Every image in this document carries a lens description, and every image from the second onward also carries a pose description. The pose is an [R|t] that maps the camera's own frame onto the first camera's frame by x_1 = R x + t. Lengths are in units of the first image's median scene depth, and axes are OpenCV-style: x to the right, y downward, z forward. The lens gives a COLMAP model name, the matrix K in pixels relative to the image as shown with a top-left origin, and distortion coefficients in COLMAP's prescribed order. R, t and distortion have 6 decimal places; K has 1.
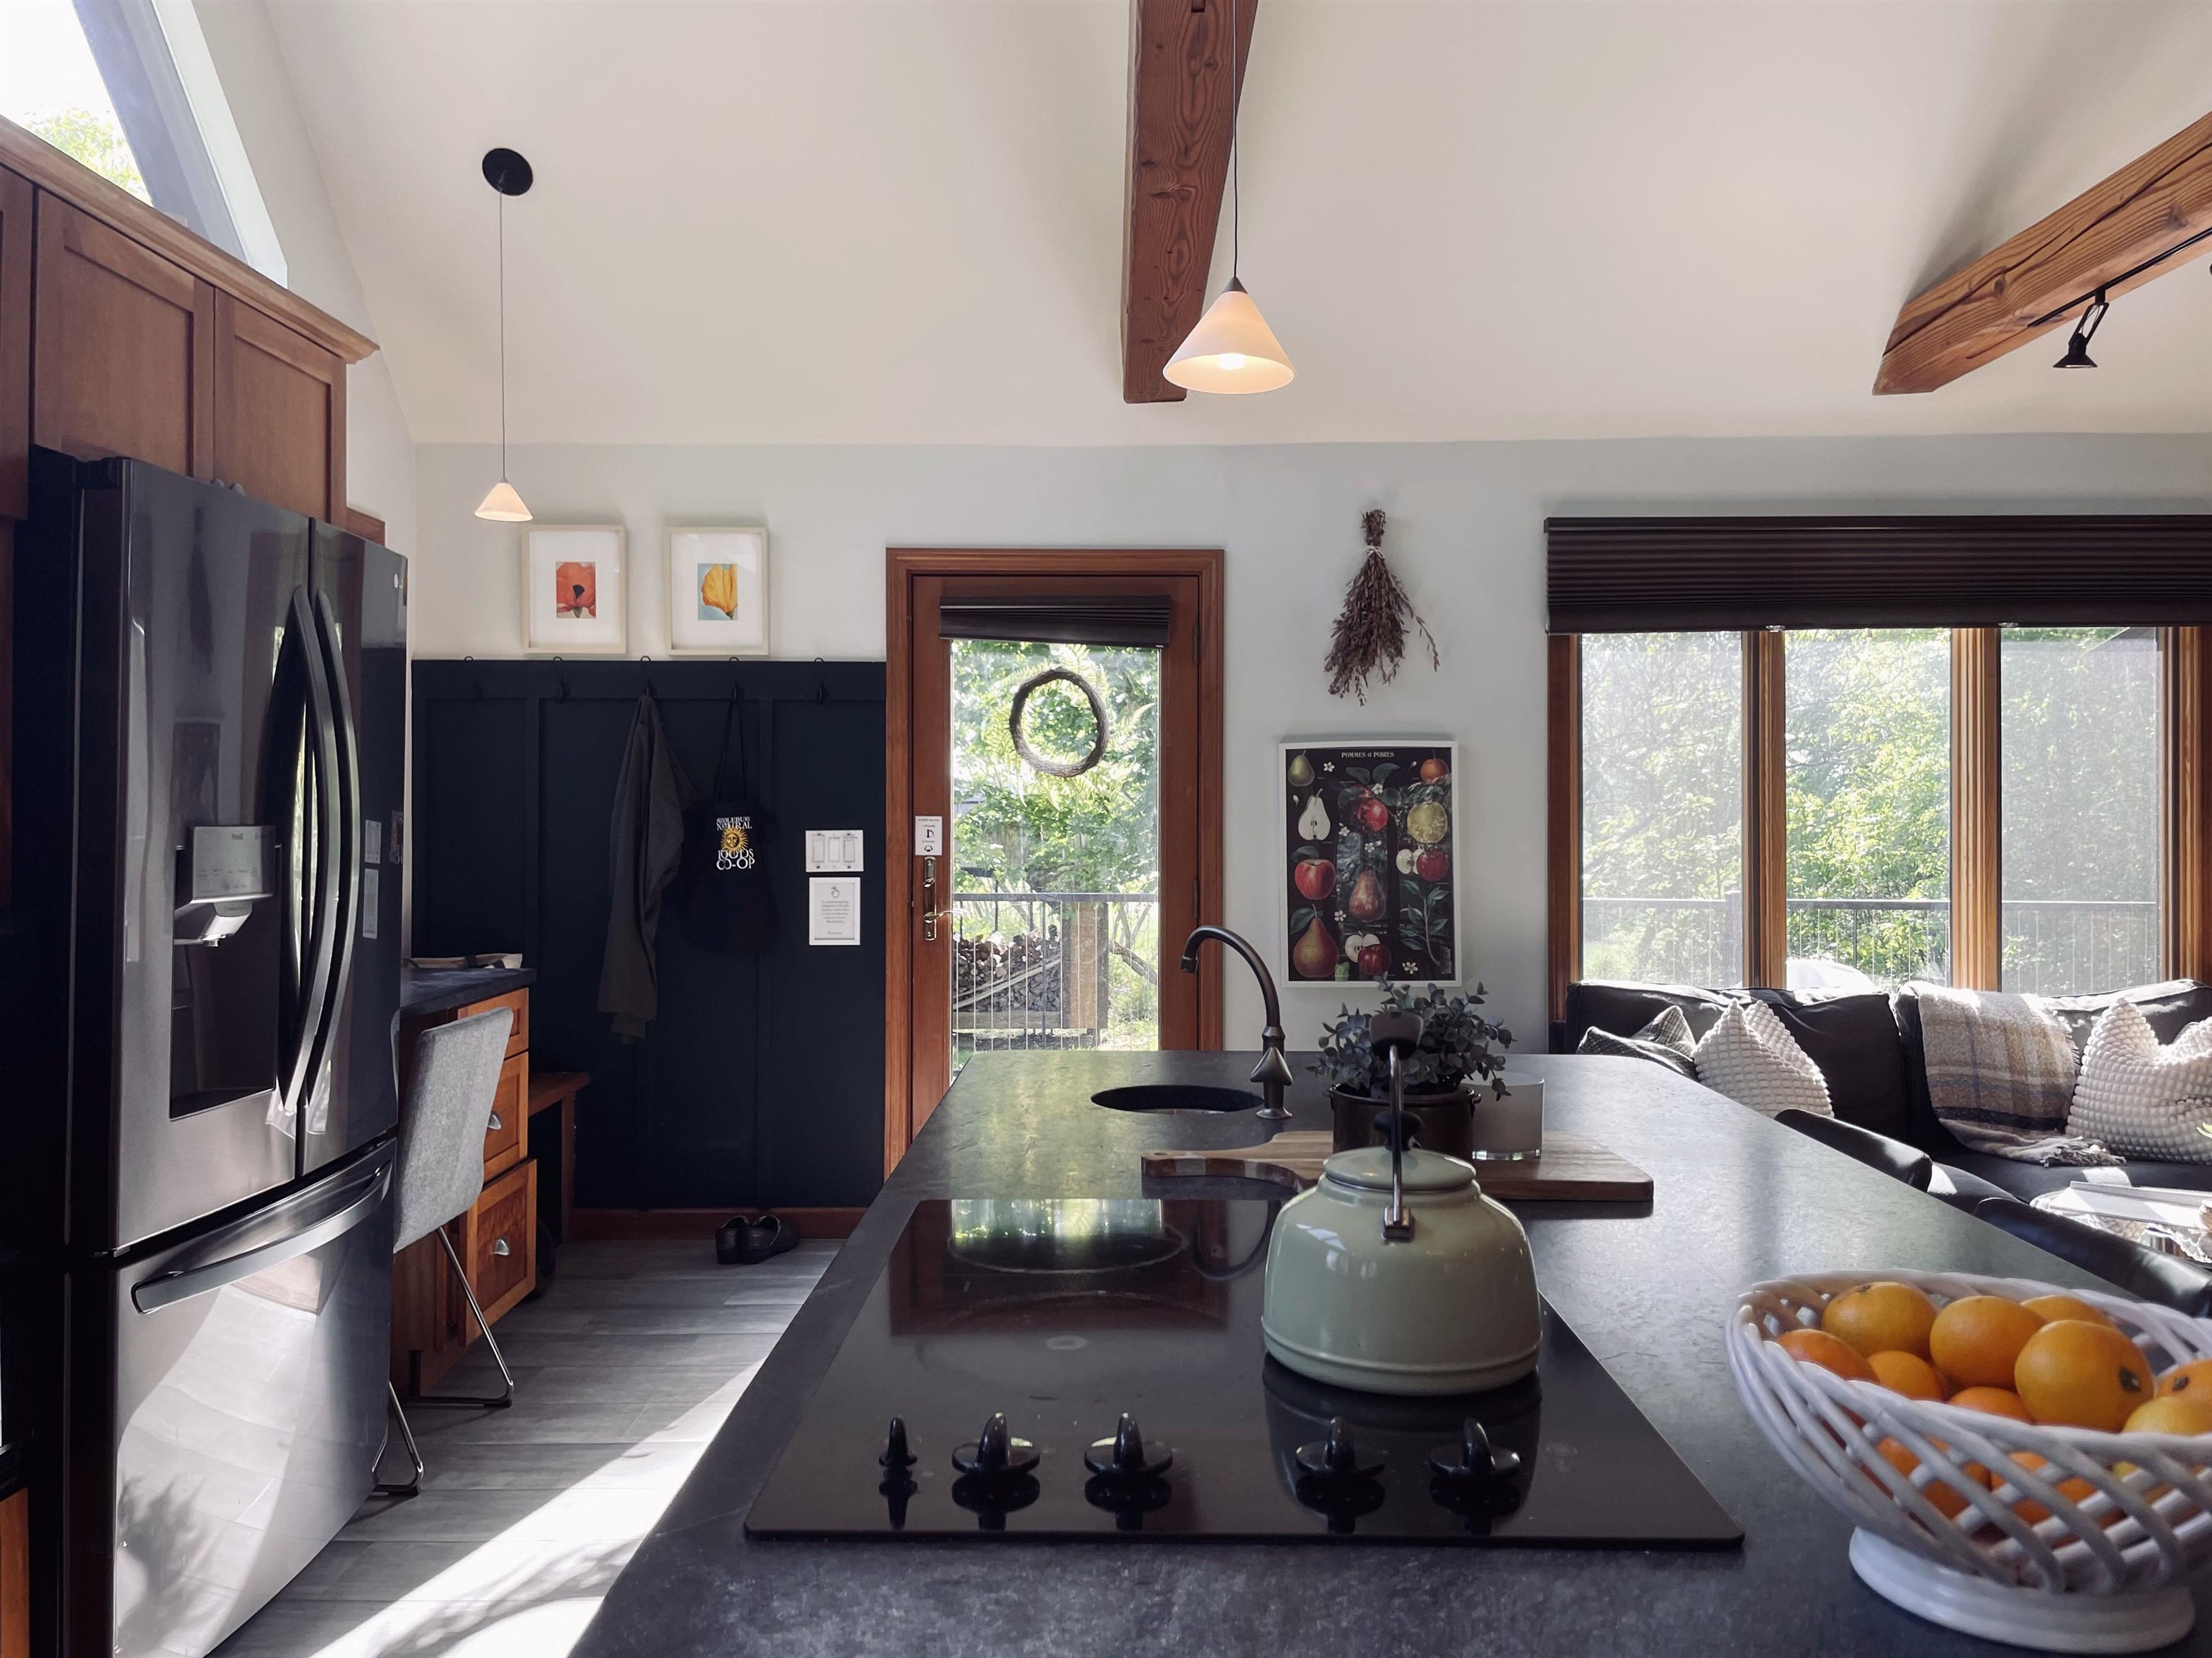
lens RADIAL K [[1685.1, 0, 1106.0], [0, 1685.1, 829.0], [0, 0, 1]] dist [0.087301, -0.125533]
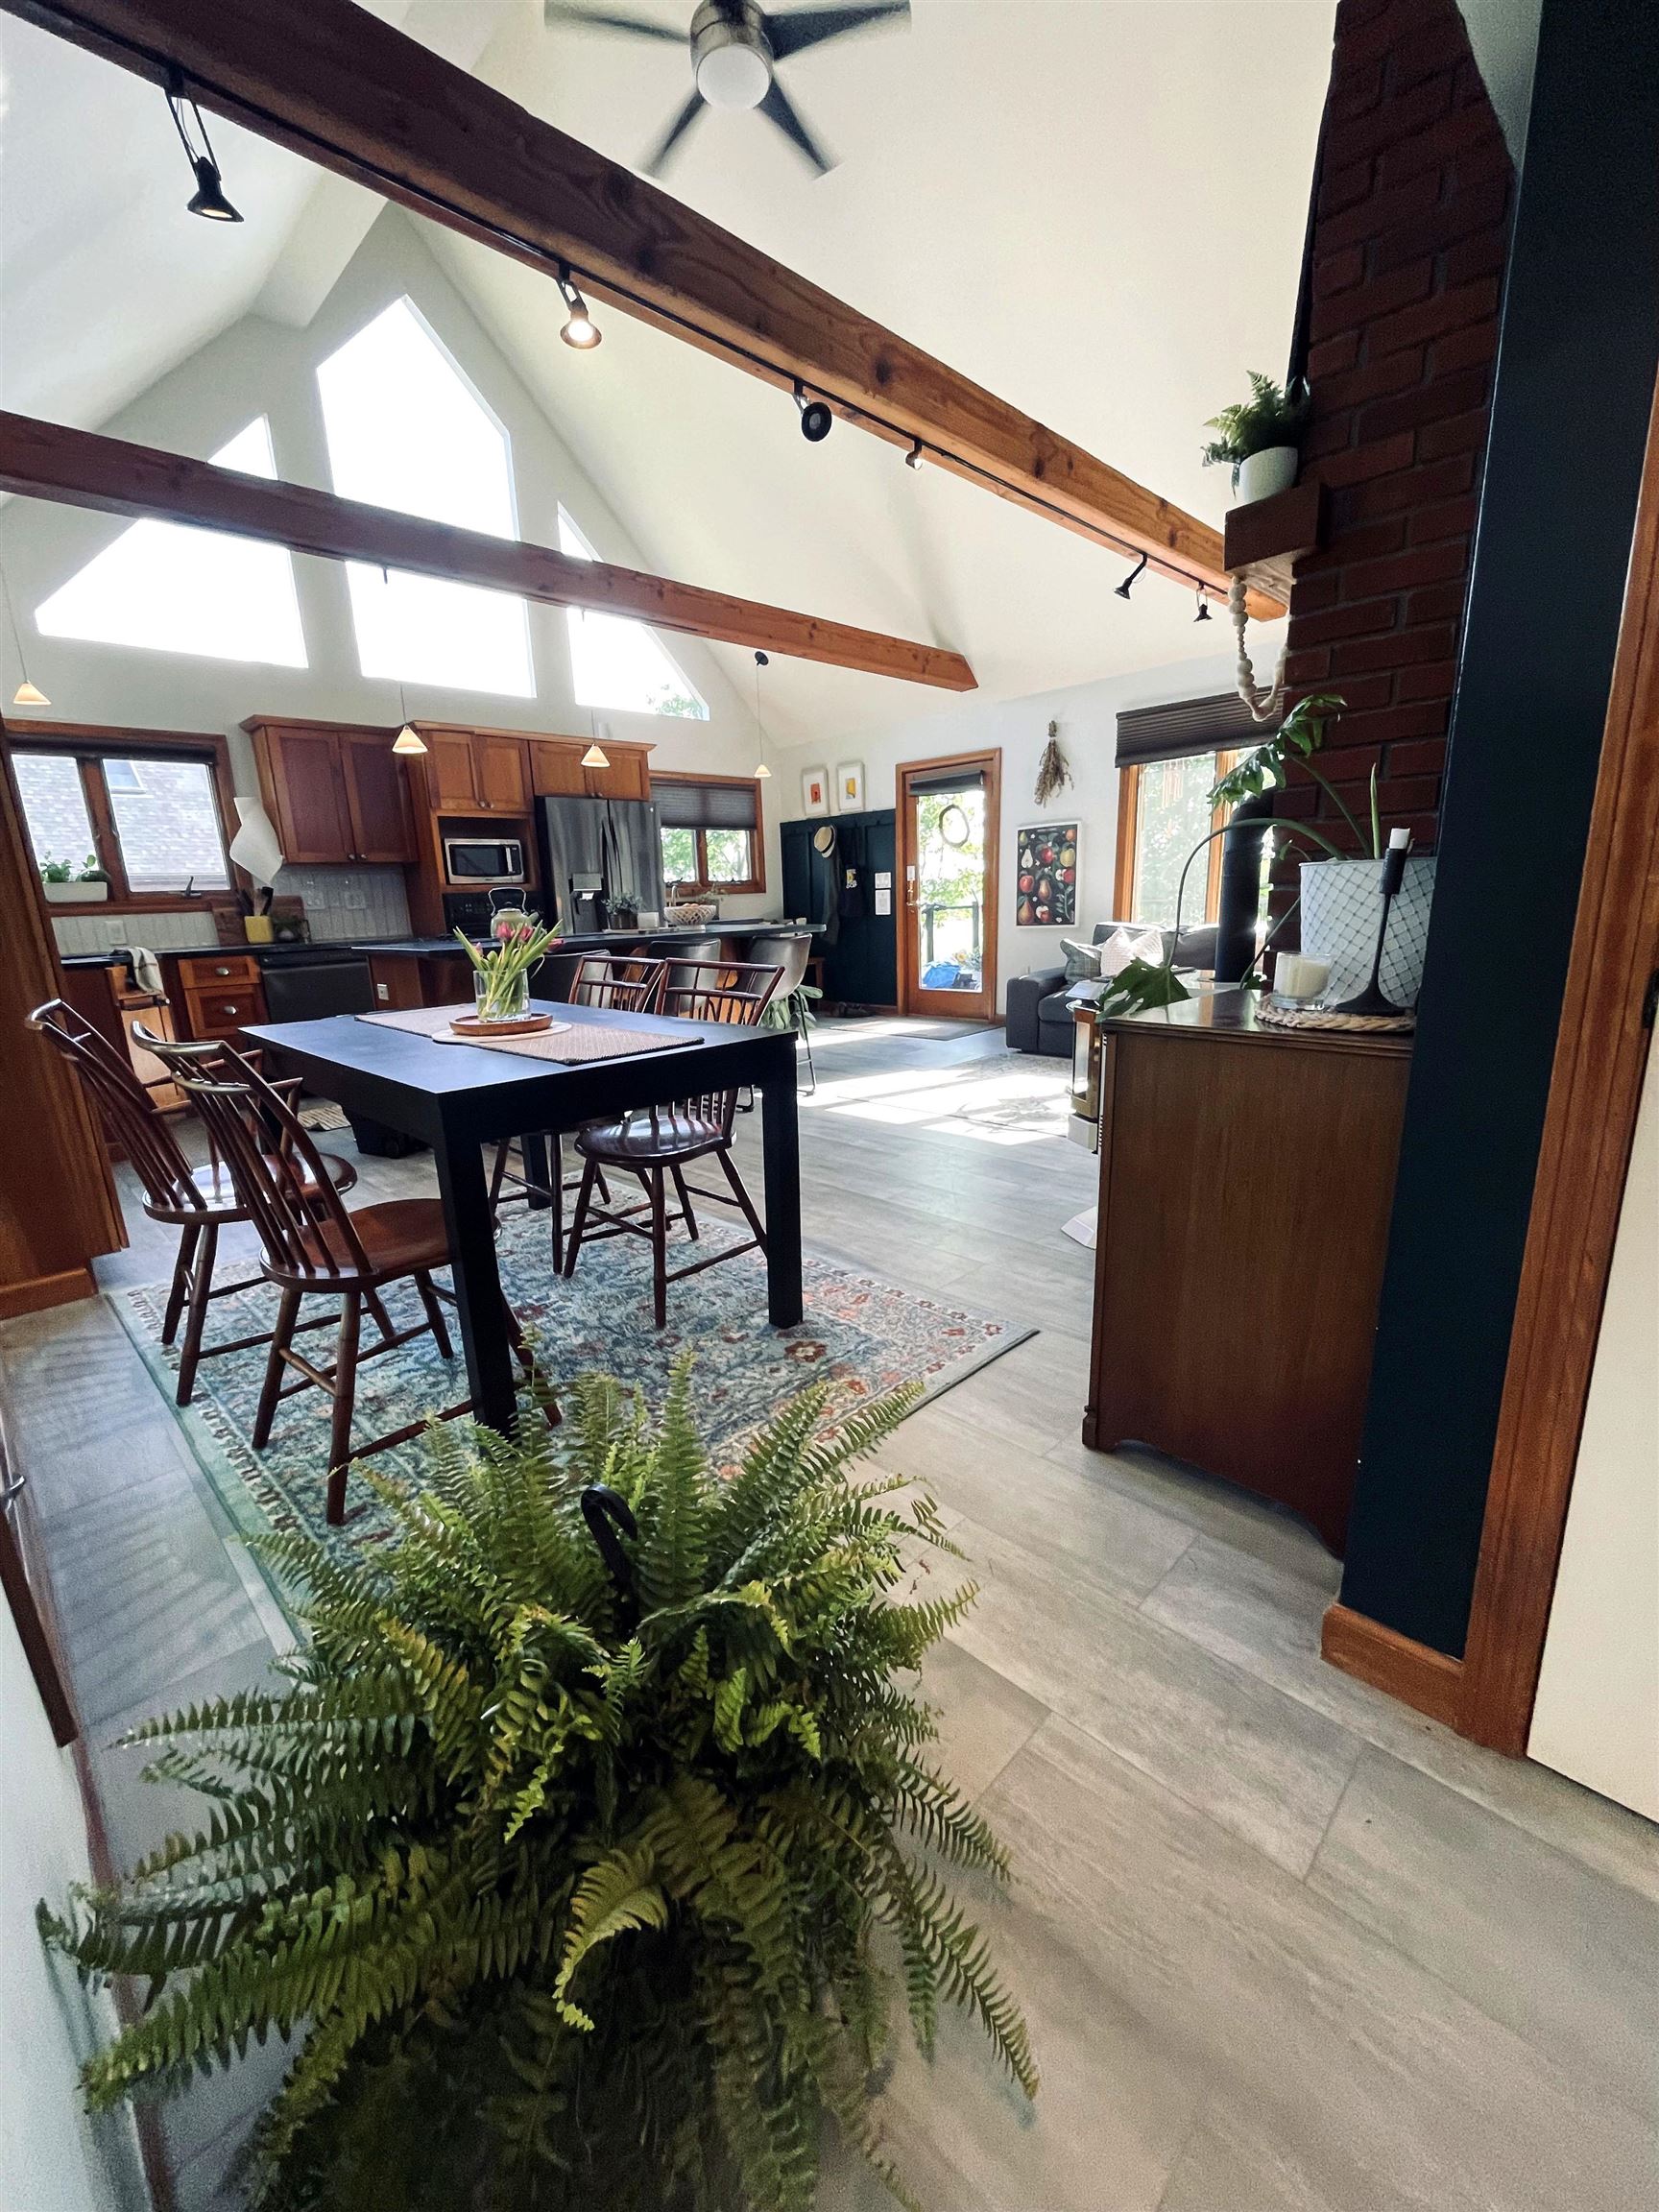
lens RADIAL K [[892.3, 0, 829.5], [0, 892.3, 1106.0], [0, 0, 1]] dist [0.001385, 0.000138]
pose [[0.717855, 0.131888, -0.683586, 0.853165], [0.030974, 0.974870, 0.220613, 0.049388], [0.695504, -0.179541, 0.695730, -0.170701]]
